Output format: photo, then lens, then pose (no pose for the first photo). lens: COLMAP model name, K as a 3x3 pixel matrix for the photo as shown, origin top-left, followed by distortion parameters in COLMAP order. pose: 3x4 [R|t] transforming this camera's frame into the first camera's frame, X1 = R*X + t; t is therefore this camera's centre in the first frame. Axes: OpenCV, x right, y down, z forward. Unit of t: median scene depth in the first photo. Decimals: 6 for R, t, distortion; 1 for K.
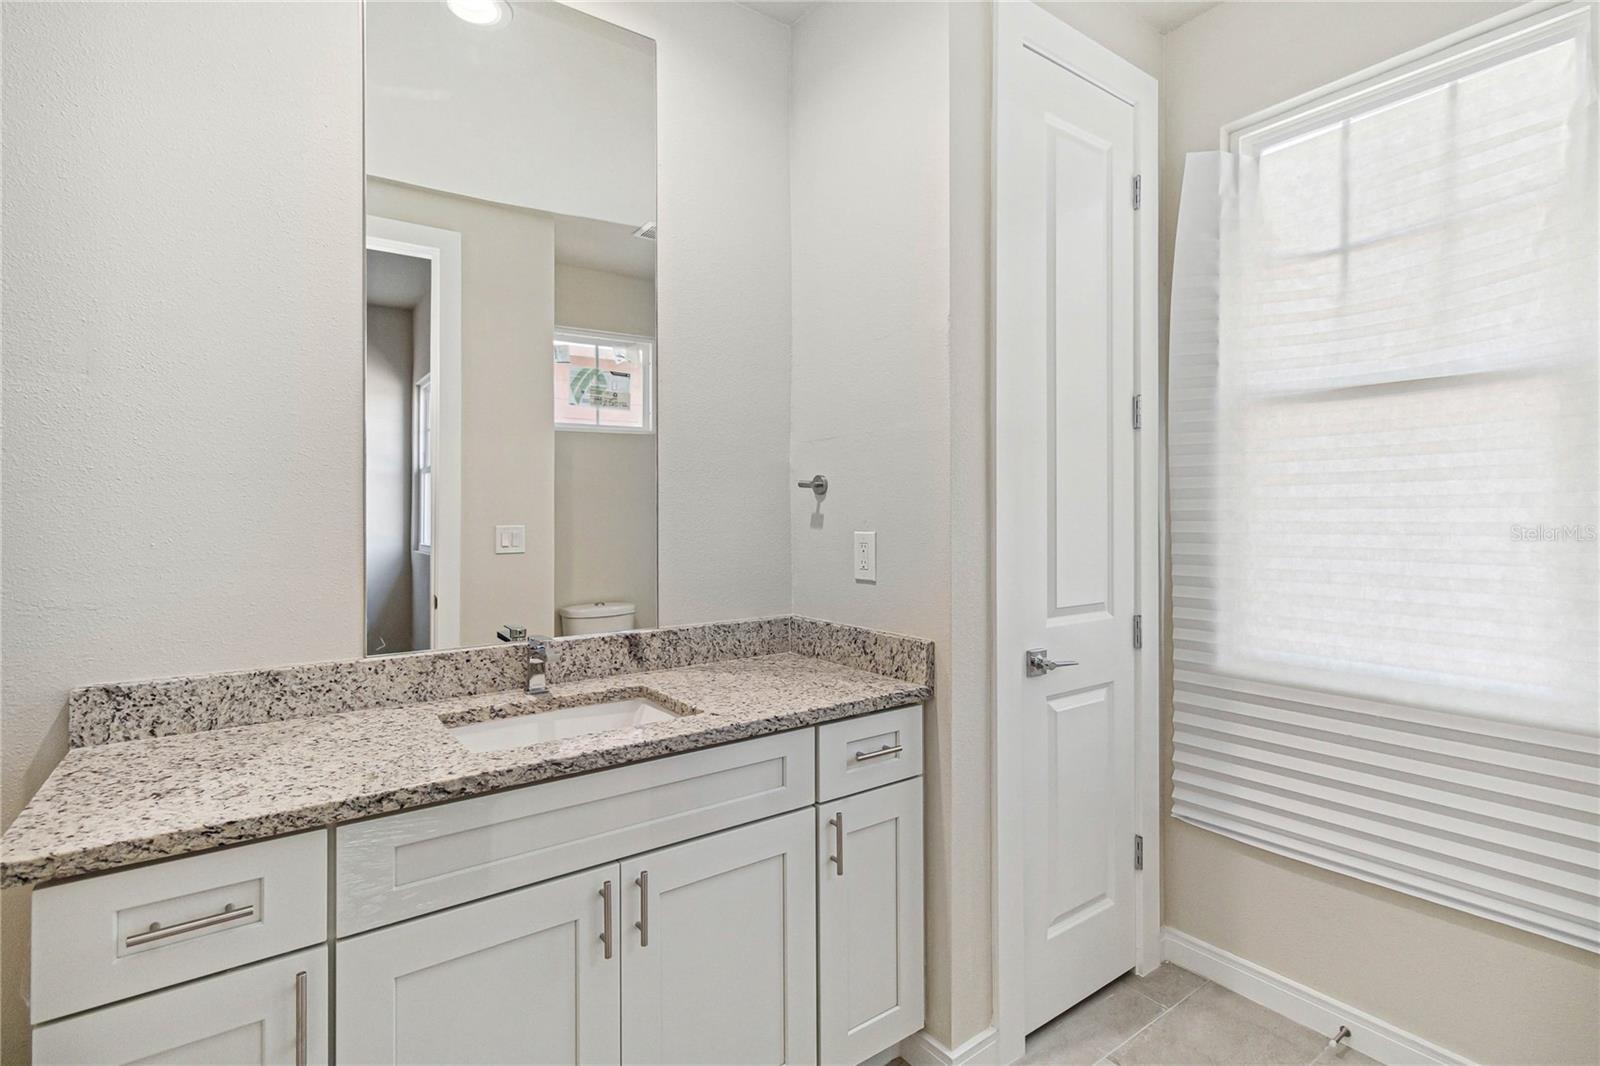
lens RADIAL K [[757.8, 0, 802.1], [0, 757.8, 506.8], [0, 0, 1]] dist [0.000589, -0.000077]
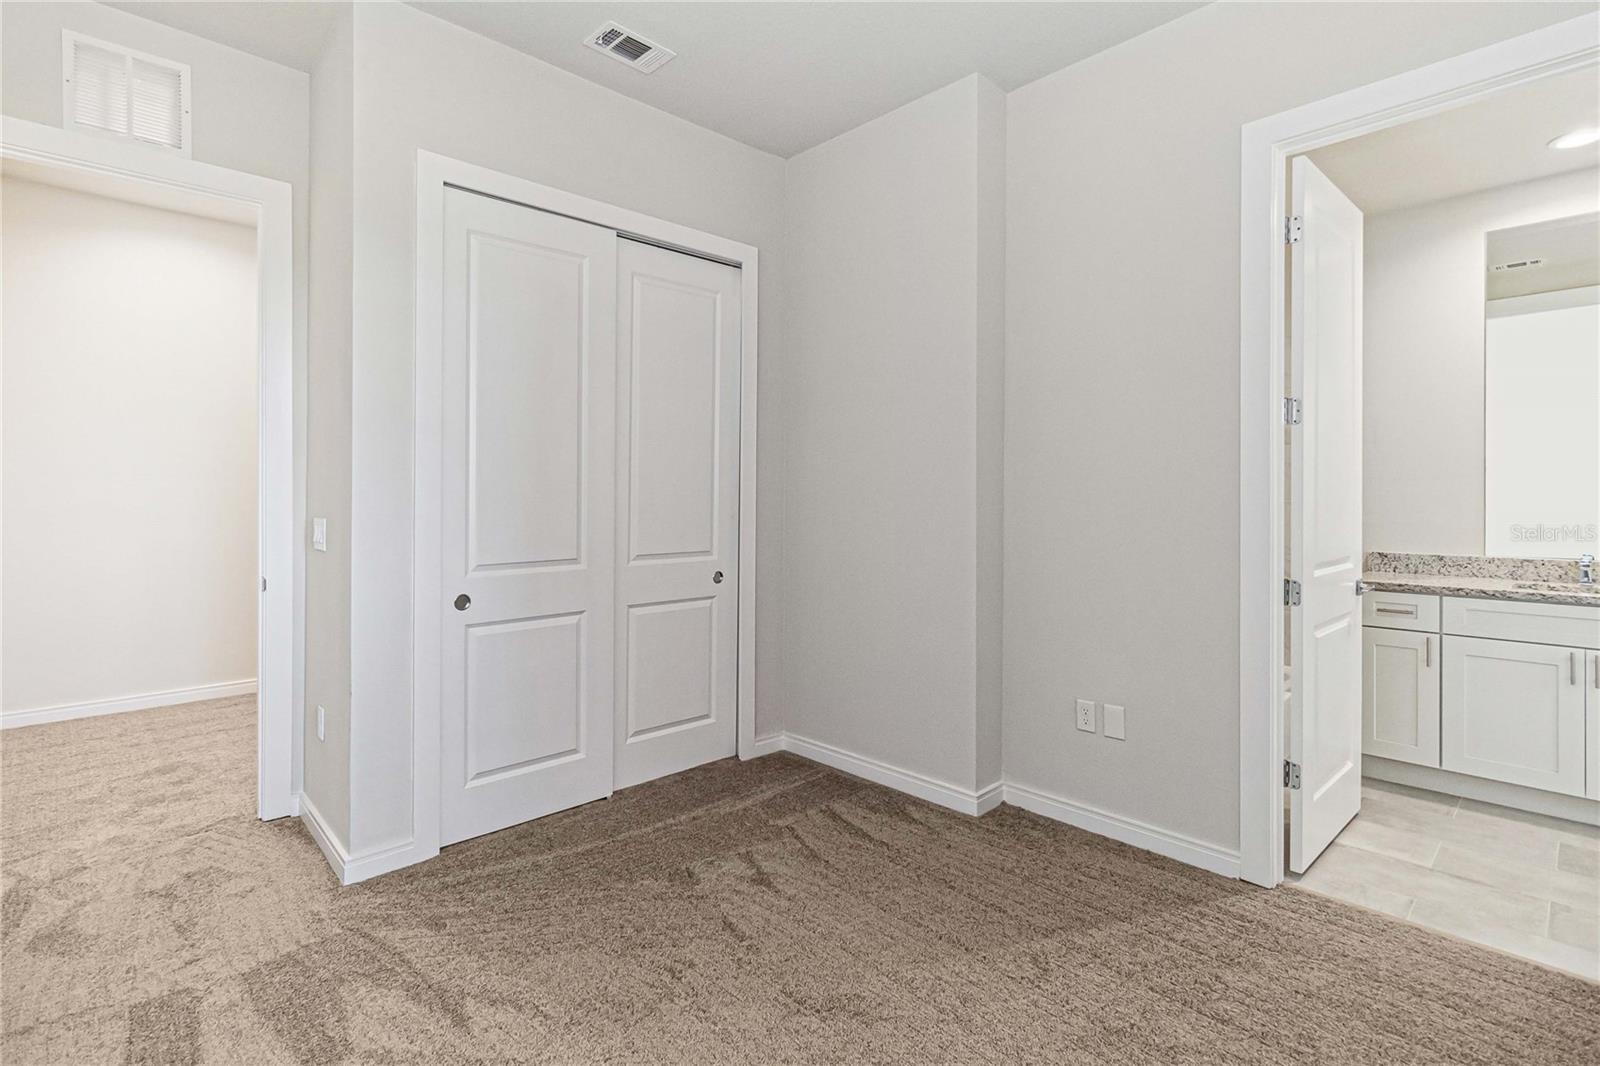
lens RADIAL K [[757.8, 0, 802.1], [0, 757.8, 506.8], [0, 0, 1]] dist [0.000589, -0.000077]
pose [[0.134408, 0.018189, -0.990759, 1.304490], [0.007114, 0.999788, 0.019320, -0.004626], [0.990901, -0.009645, 0.134250, -1.240243]]
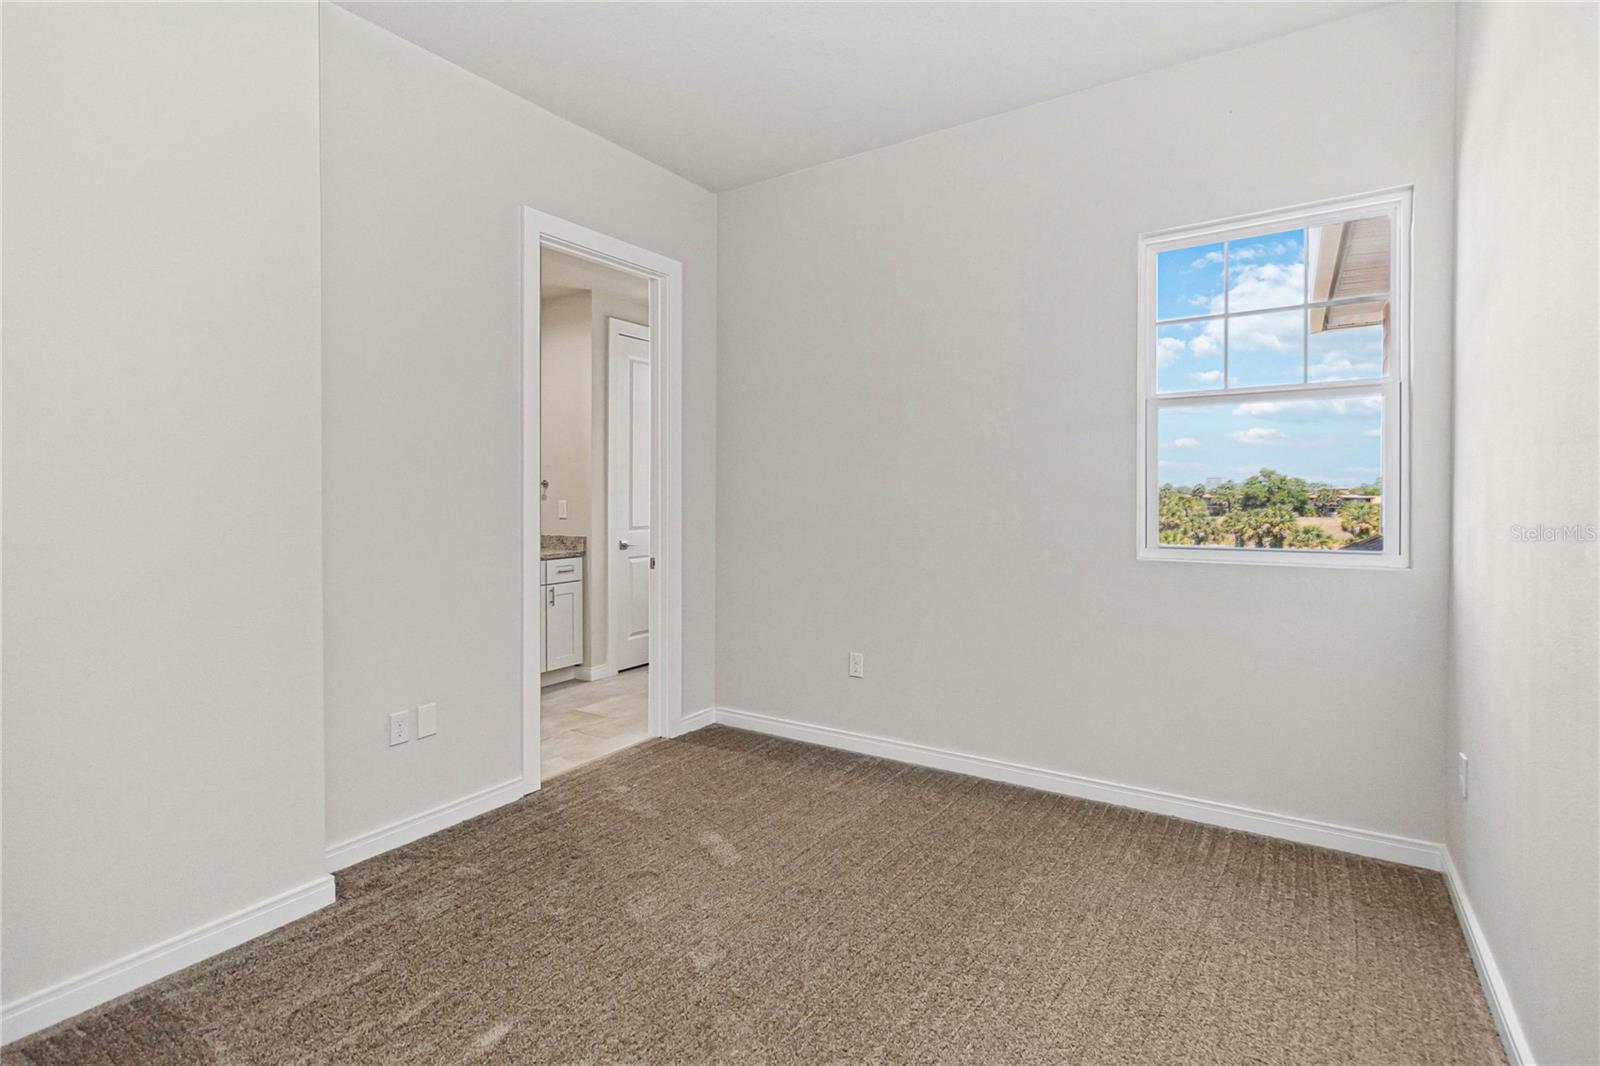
lens RADIAL K [[756.1, 0, 796.9], [0, 756.1, 494.9], [0, 0, 1]] dist [0.000556, -0.000086]
pose [[0.935072, -0.000411, 0.354458, -0.115414], [-0.002508, 0.999967, 0.007775, -0.014499], [-0.354449, -0.008159, 0.935040, -2.245520]]
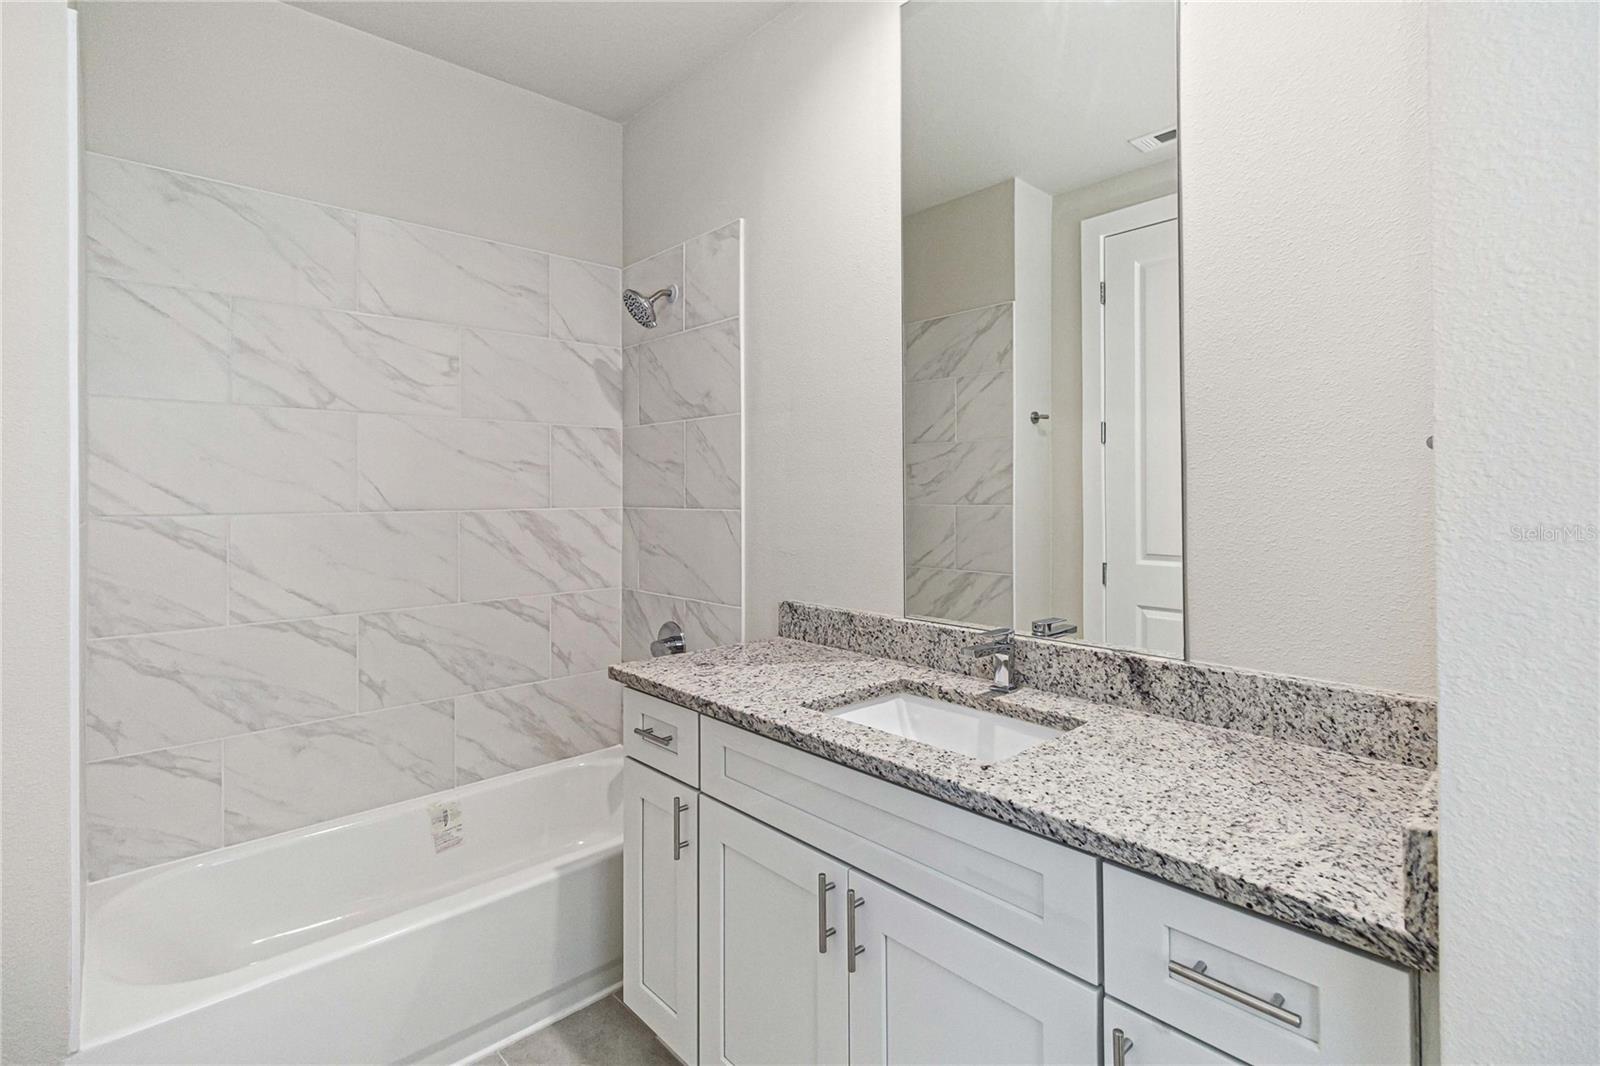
lens RADIAL K [[757.8, 0, 802.1], [0, 757.8, 506.8], [0, 0, 1]] dist [0.000589, -0.000077]
pose [[0.121693, 0.018988, -0.992386, 0.542525], [0.008670, 0.999759, 0.020192, 0.000957], [0.992530, -0.011061, 0.121499, 0.665096]]
